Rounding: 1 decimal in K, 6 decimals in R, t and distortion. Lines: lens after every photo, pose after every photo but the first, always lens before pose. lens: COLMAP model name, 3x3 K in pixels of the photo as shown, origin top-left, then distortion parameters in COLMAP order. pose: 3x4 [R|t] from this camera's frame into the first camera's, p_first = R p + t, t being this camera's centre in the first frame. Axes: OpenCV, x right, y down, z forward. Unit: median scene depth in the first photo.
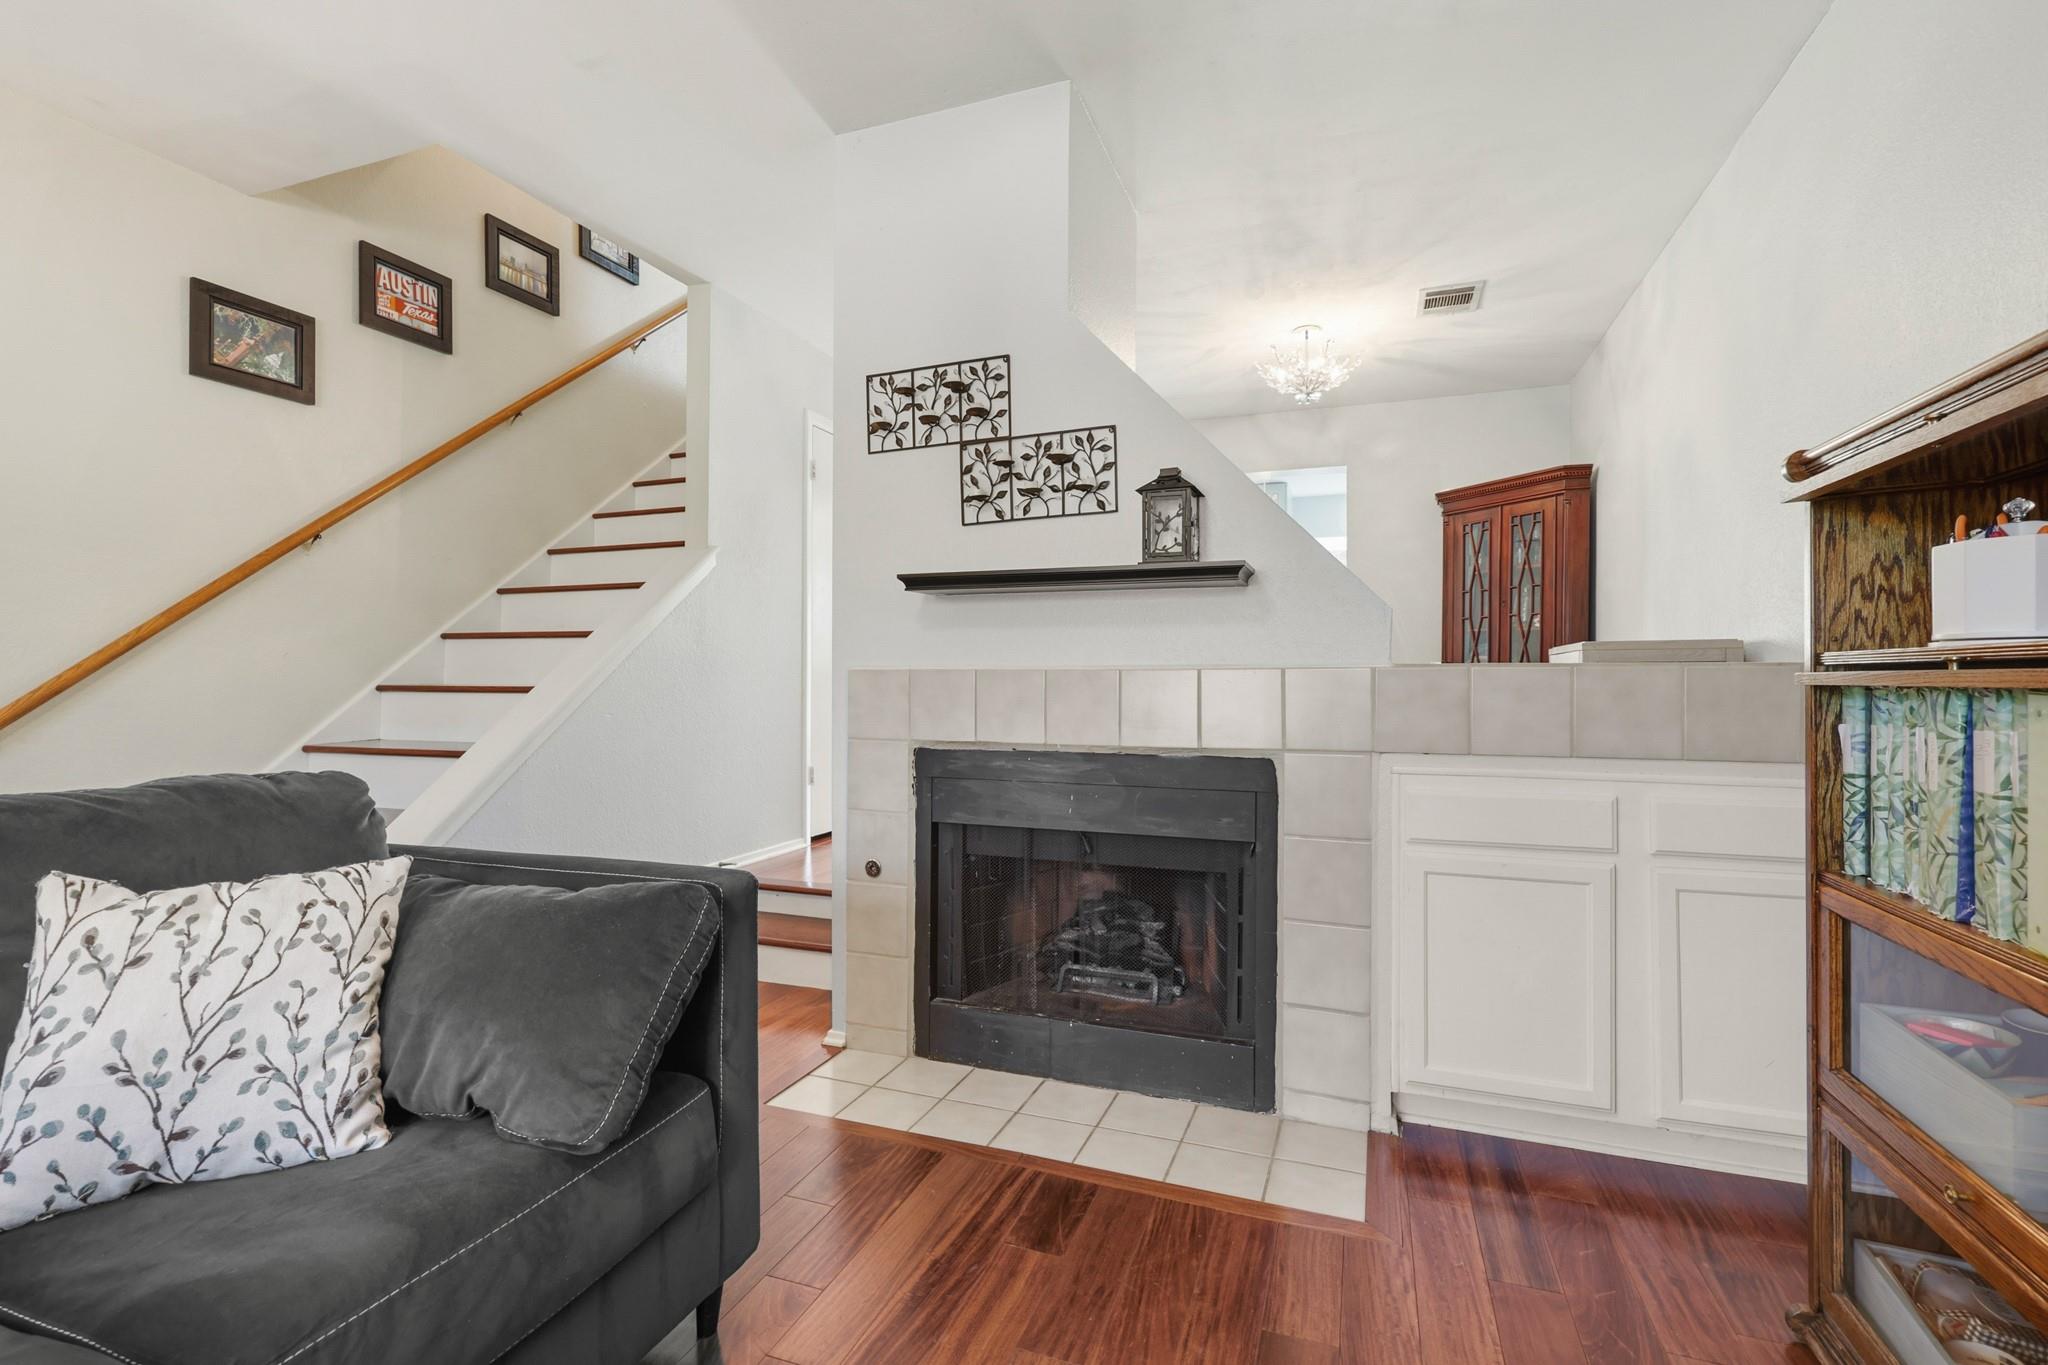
lens RADIAL K [[880.4, 0, 1025.7], [0, 880.4, 685.4], [0, 0, 1]] dist [0.000140, -0.000150]
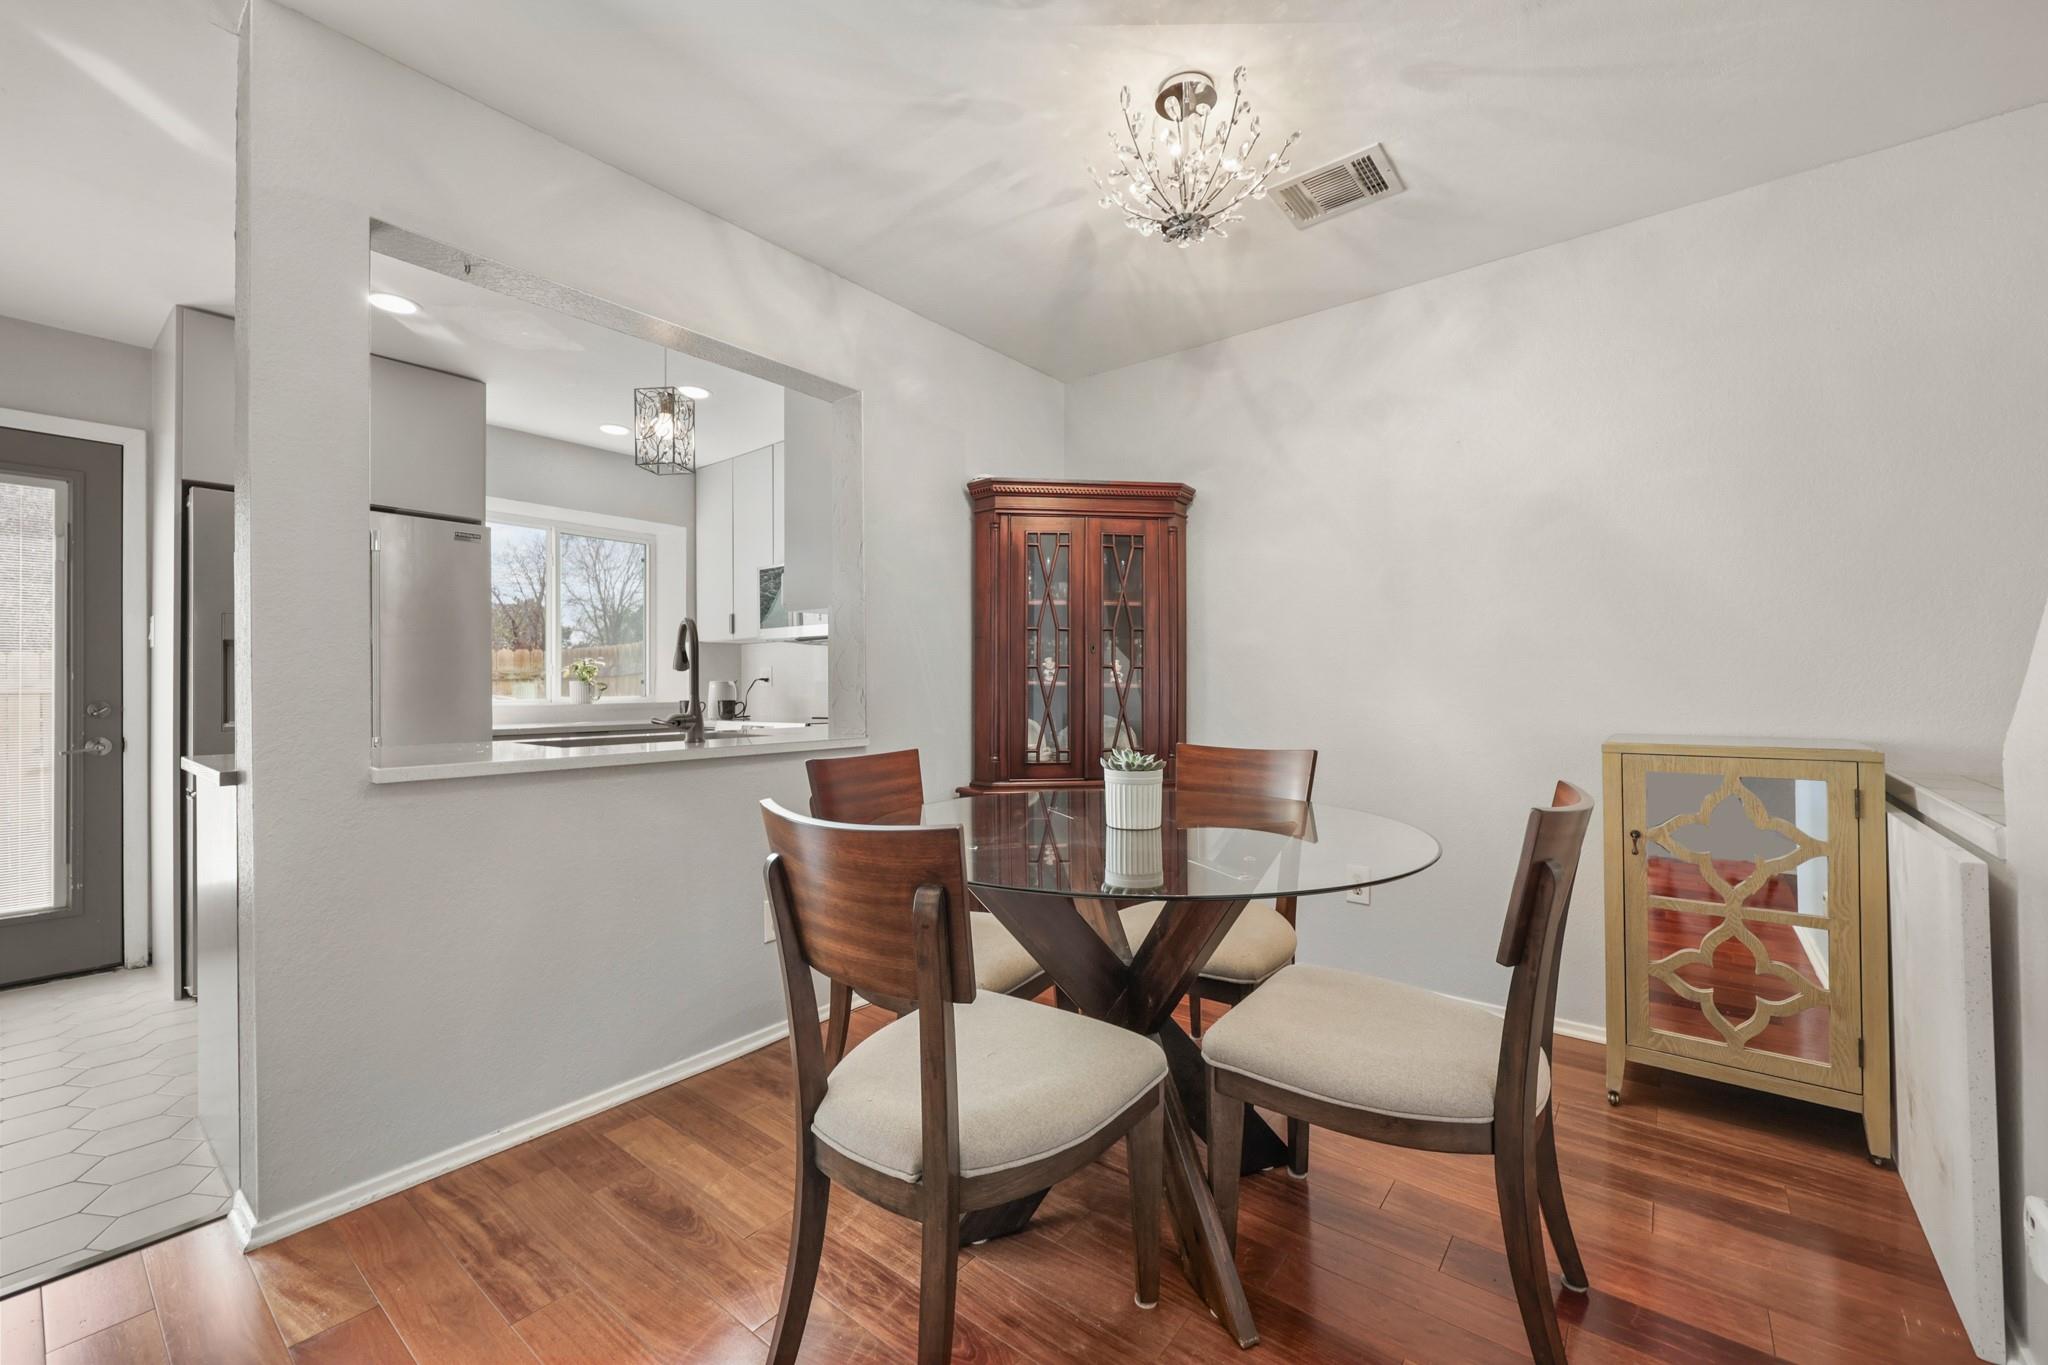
lens RADIAL K [[809.6, 0, 1007.5], [0, 809.6, 678.5], [0, 0, 1]] dist [-0.002615, -0.000156]
pose [[0.329540, 0.004849, 0.944129, -0.233915], [0.006412, 0.999952, -0.007374, -0.118146], [-0.944120, 0.008484, 0.329493, 1.589336]]
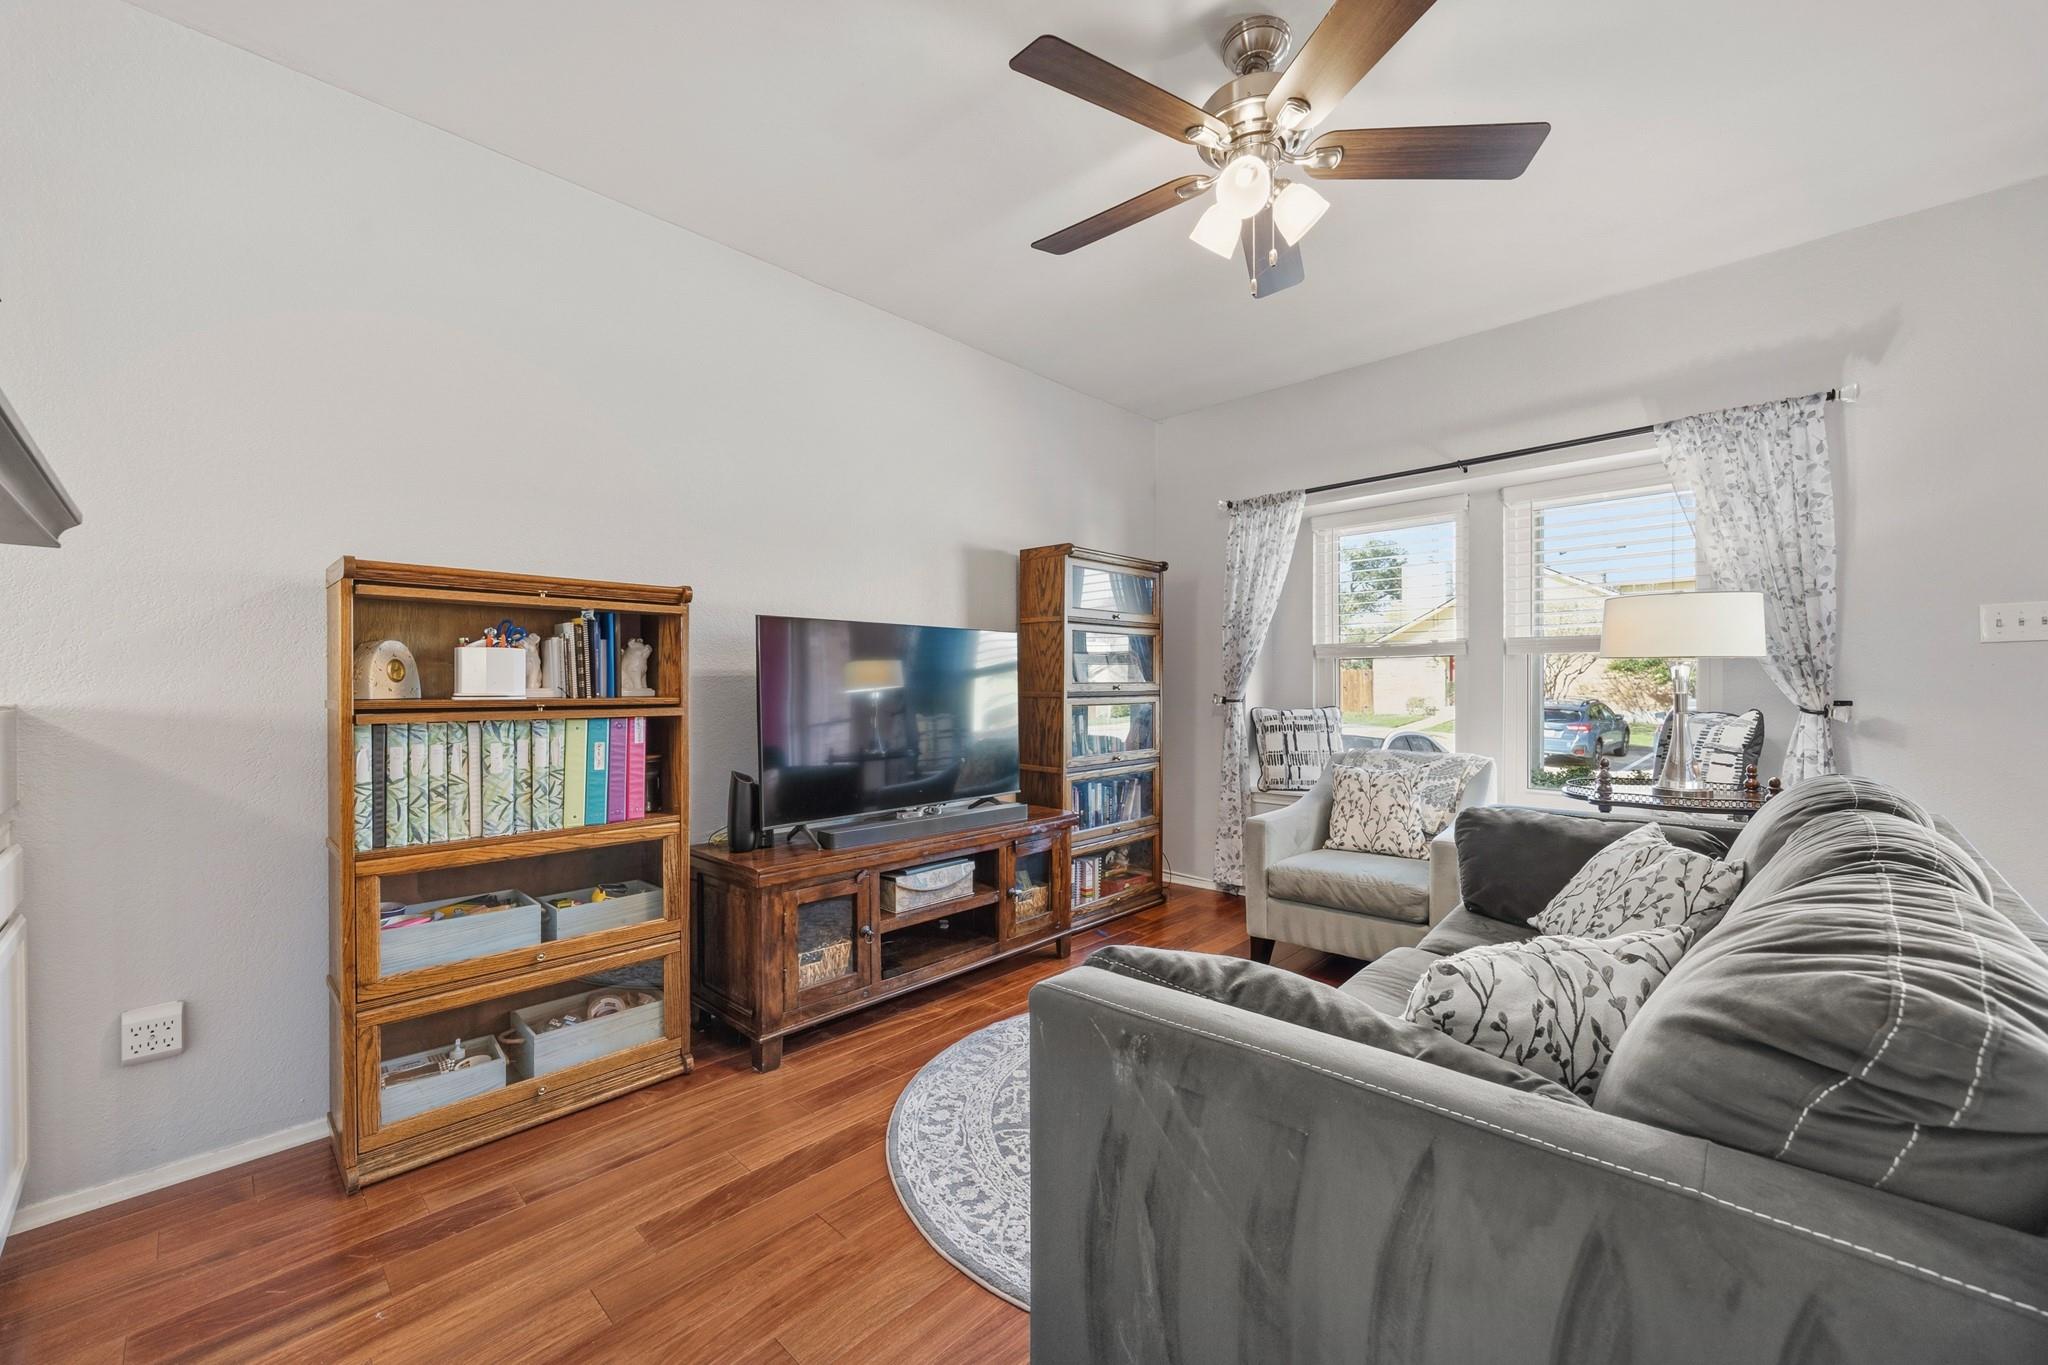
lens RADIAL K [[809.6, 0, 1032.4], [0, 809.6, 683.1], [0, 0, 1]] dist [-0.002615, -0.000156]
pose [[-0.916683, 0.003396, 0.399601, -0.363956], [0.003651, 0.999993, -0.000123, -0.035803], [-0.399599, 0.001346, -0.916689, 0.995797]]
